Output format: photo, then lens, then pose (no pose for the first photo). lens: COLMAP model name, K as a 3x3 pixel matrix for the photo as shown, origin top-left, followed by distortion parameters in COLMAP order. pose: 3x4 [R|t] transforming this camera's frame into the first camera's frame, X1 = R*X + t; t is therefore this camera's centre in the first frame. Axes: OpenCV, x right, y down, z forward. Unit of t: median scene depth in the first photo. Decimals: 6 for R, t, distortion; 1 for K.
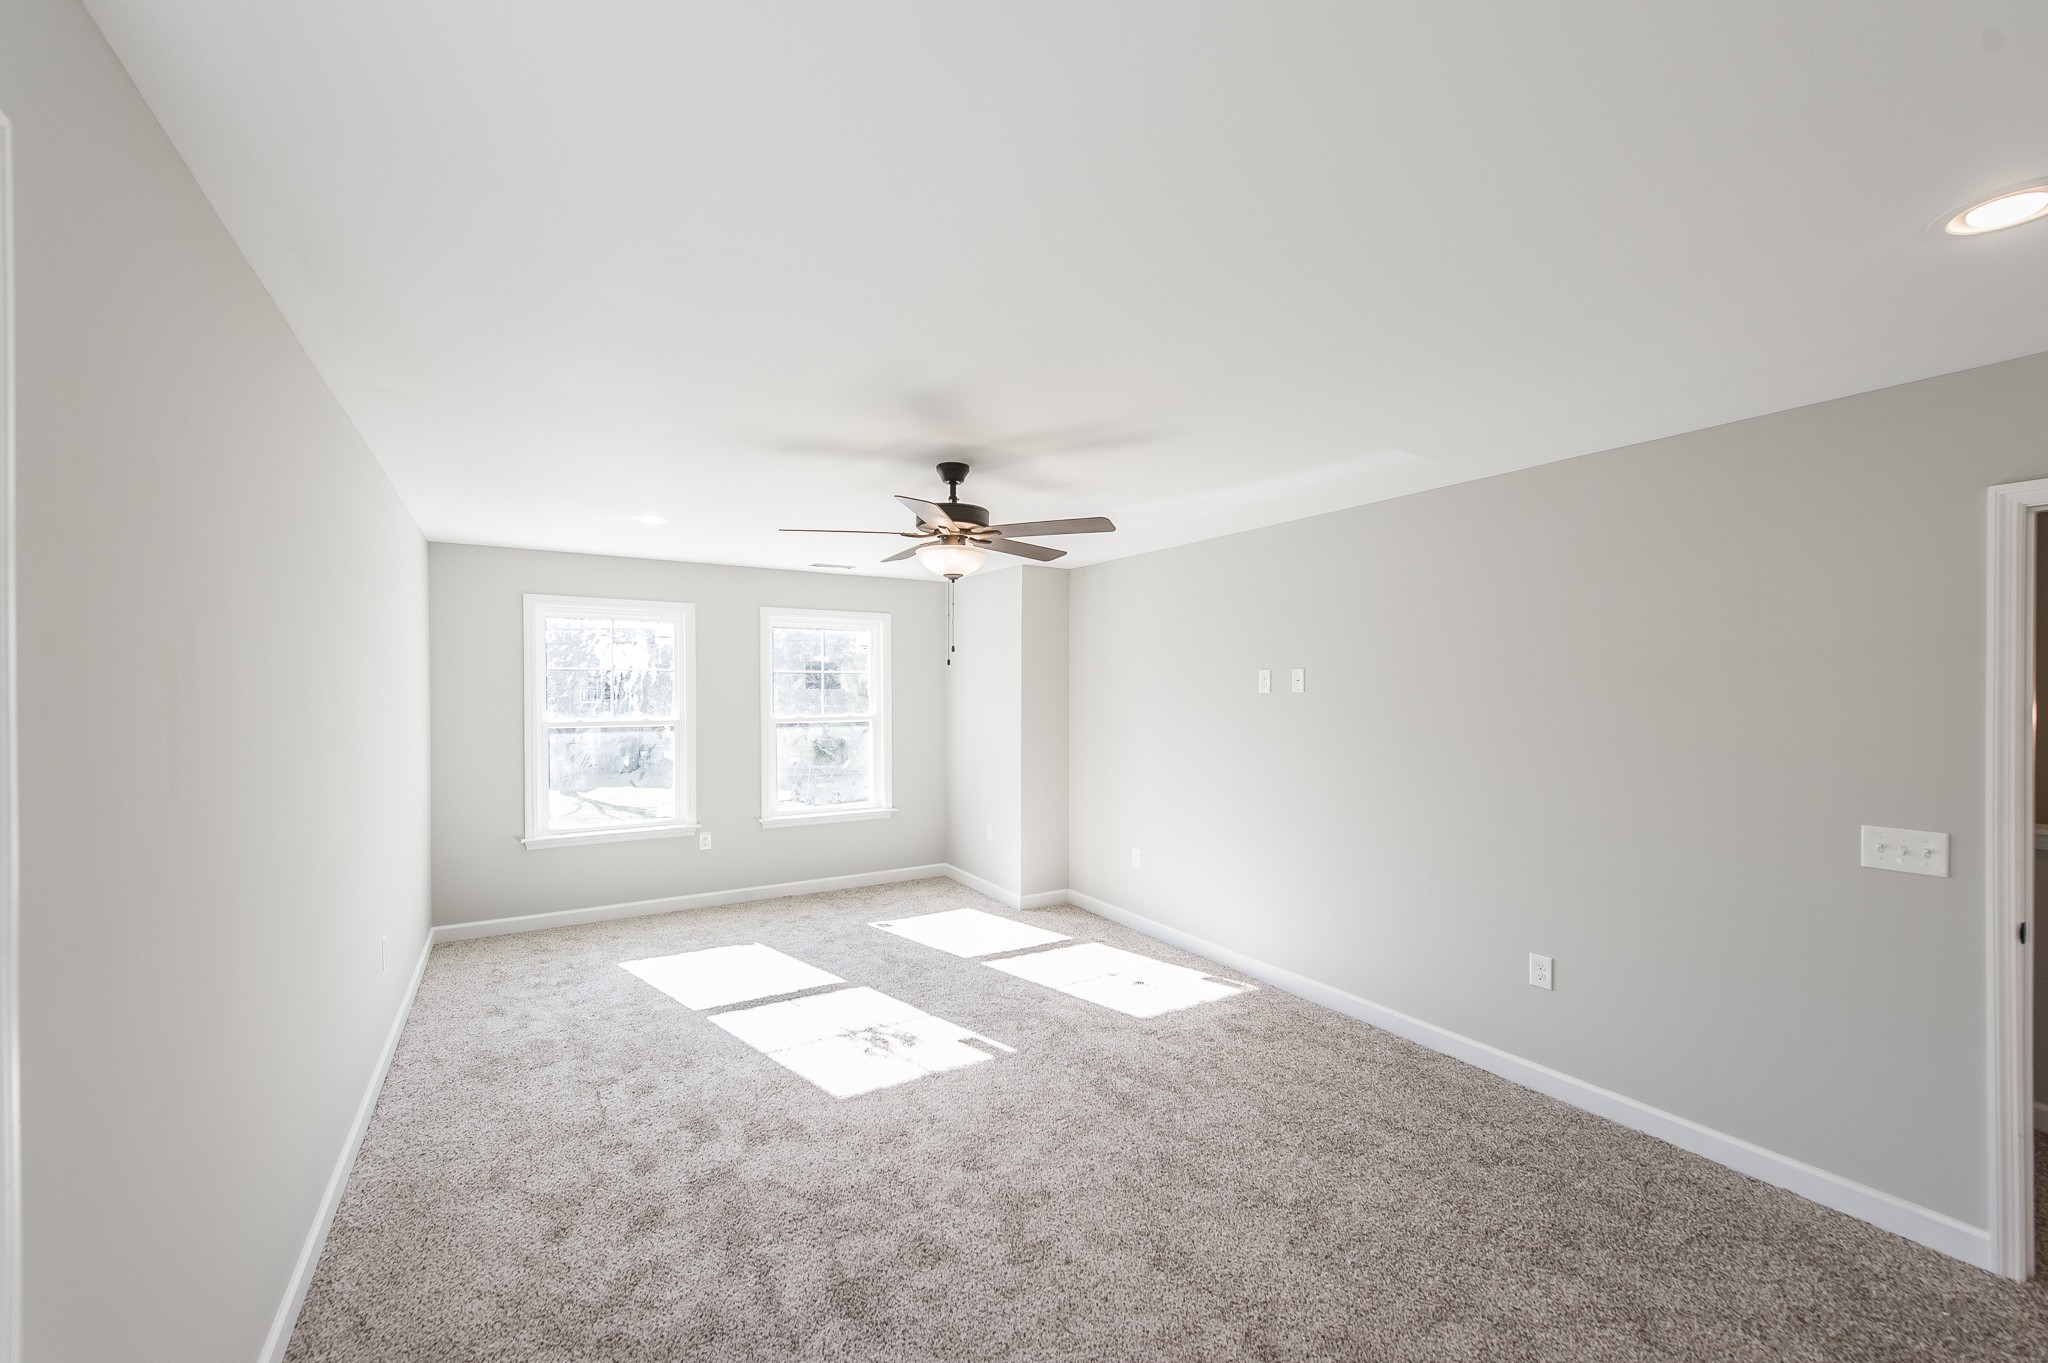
lens RADIAL K [[816.6, 0, 1016.5], [0, 816.6, 694.3], [0, 0, 1]] dist [0.011926, -0.002283]
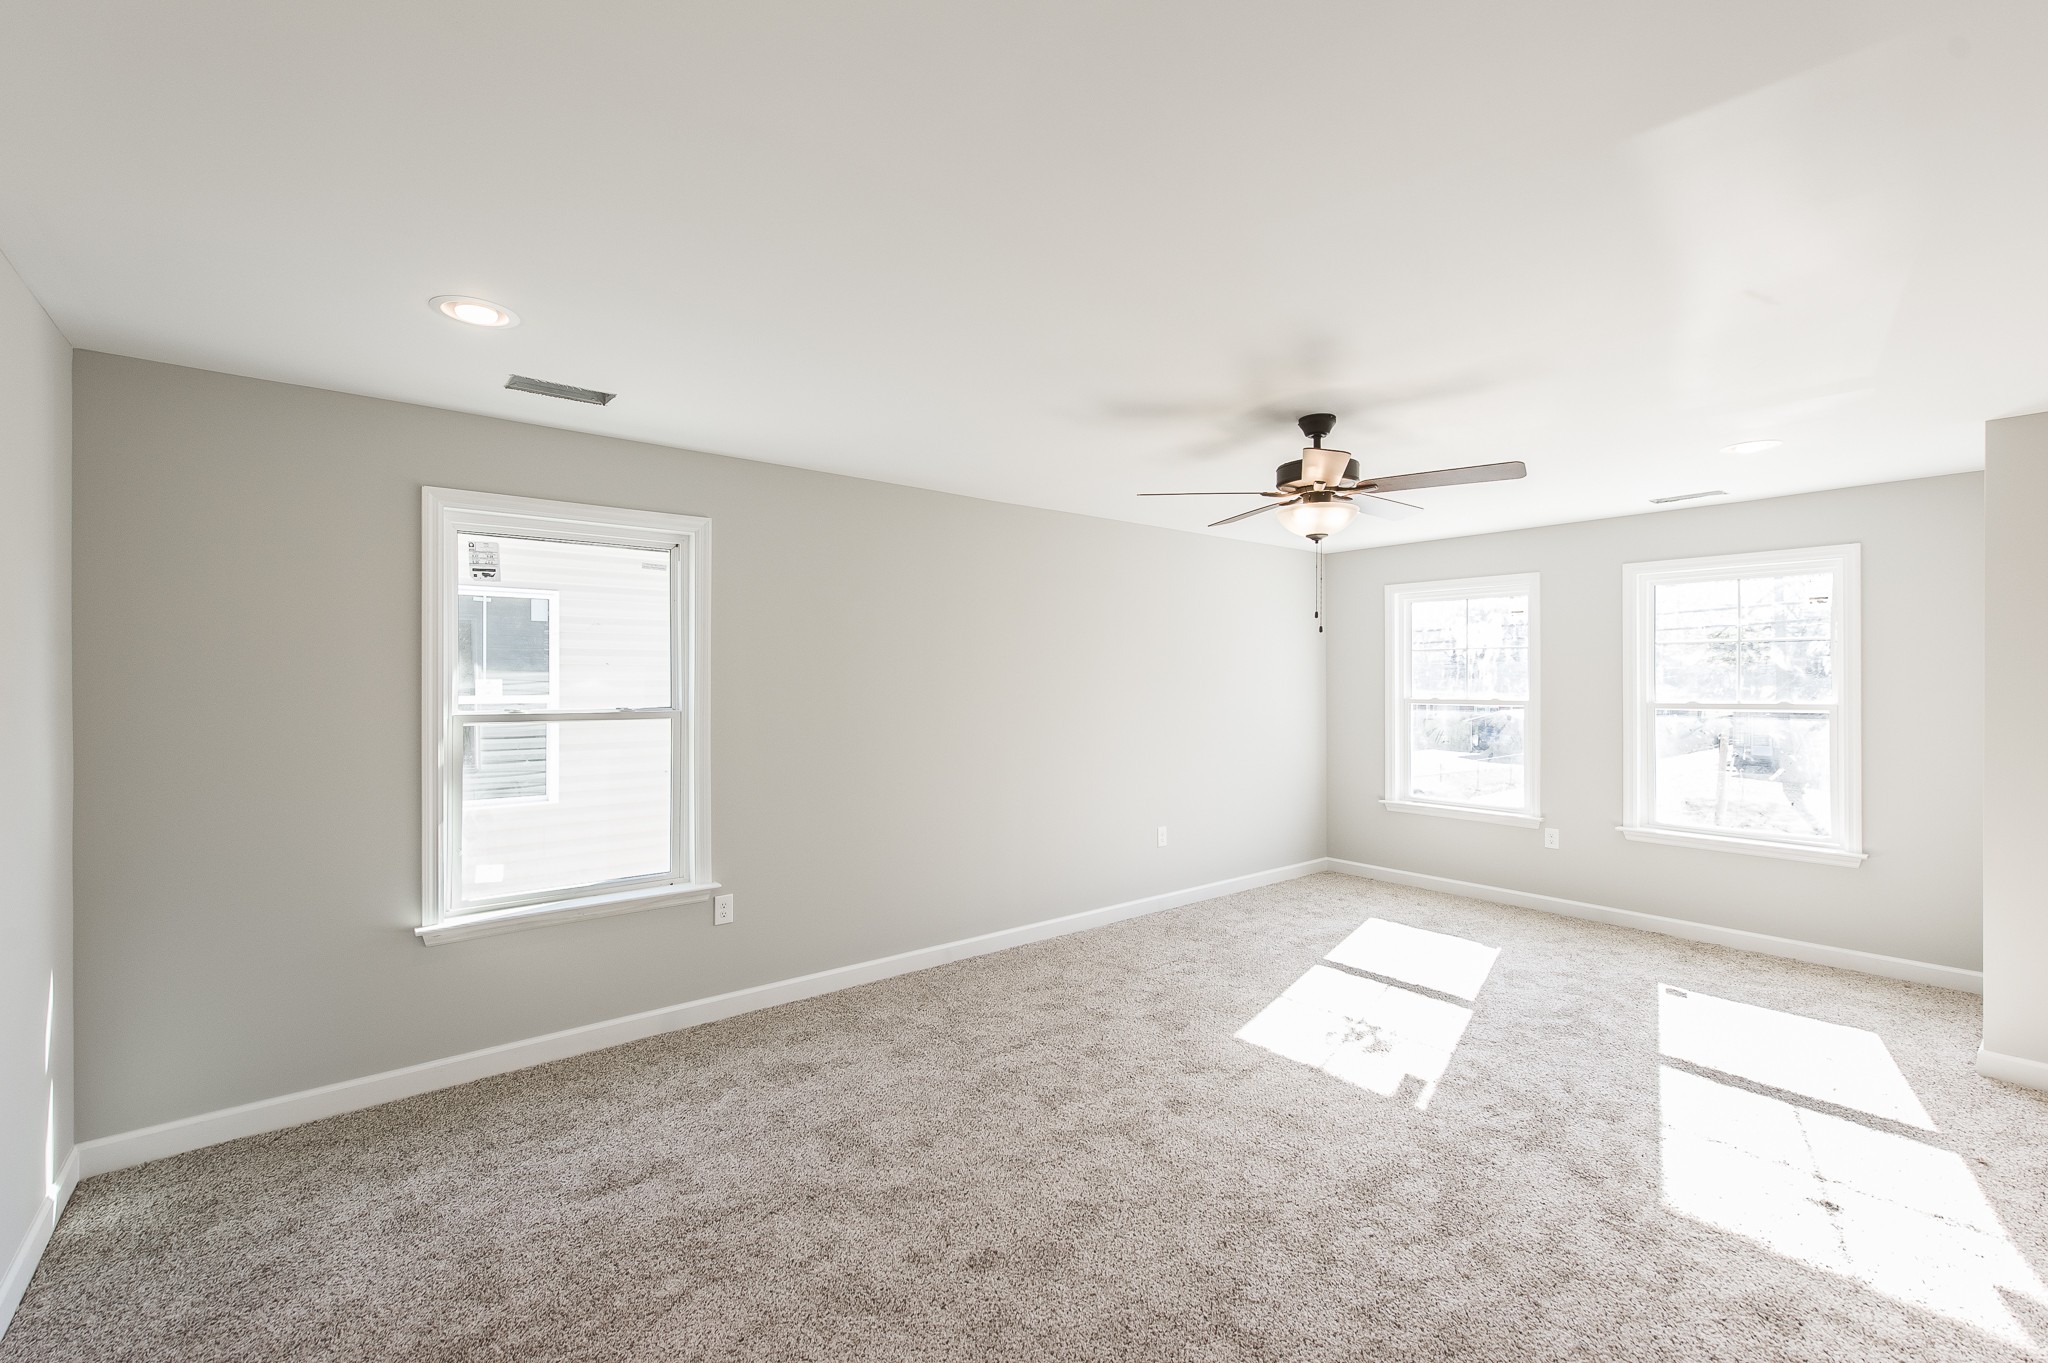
lens RADIAL K [[861.3, 0, 995.1], [0, 861.3, 675.2], [0, 0, 1]] dist [-0.001099, -0.000798]
pose [[0.114762, -0.003165, -0.993388, 0.635426], [-0.005748, 0.999976, -0.003851, 0.013606], [0.993376, 0.006152, 0.114741, 0.391485]]
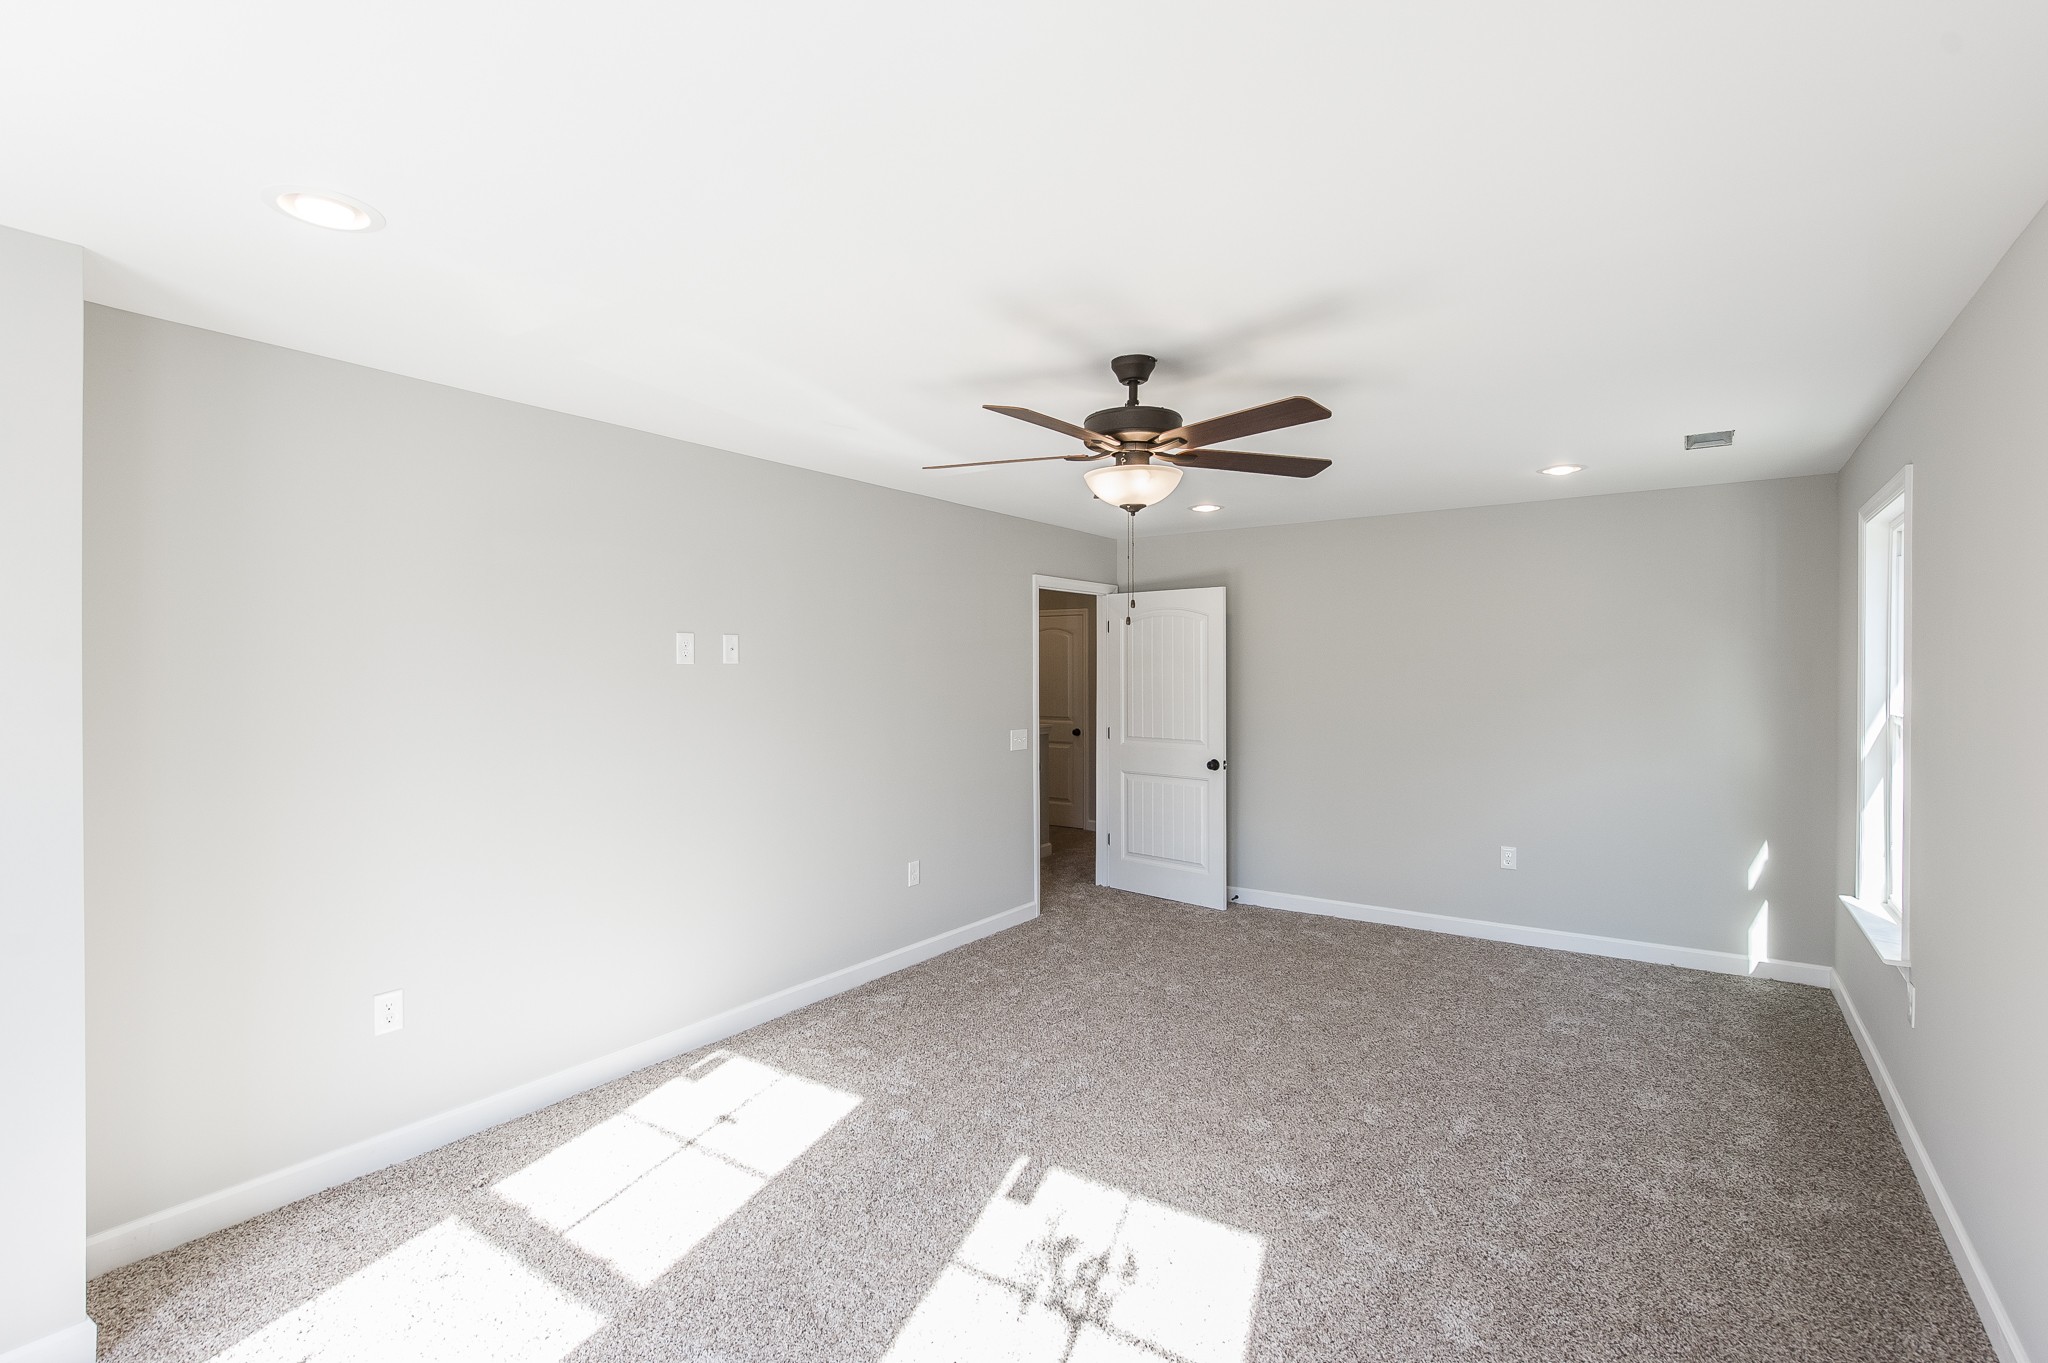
lens RADIAL K [[960.9, 0, 1038.5], [0, 960.9, 671.2], [0, 0, 1]] dist [0.013649, -0.006215]
pose [[-0.433506, -0.001728, 0.901149, -0.624694], [0.003479, 0.999987, 0.003592, 0.002829], [-0.901144, 0.004692, -0.433494, 1.091976]]
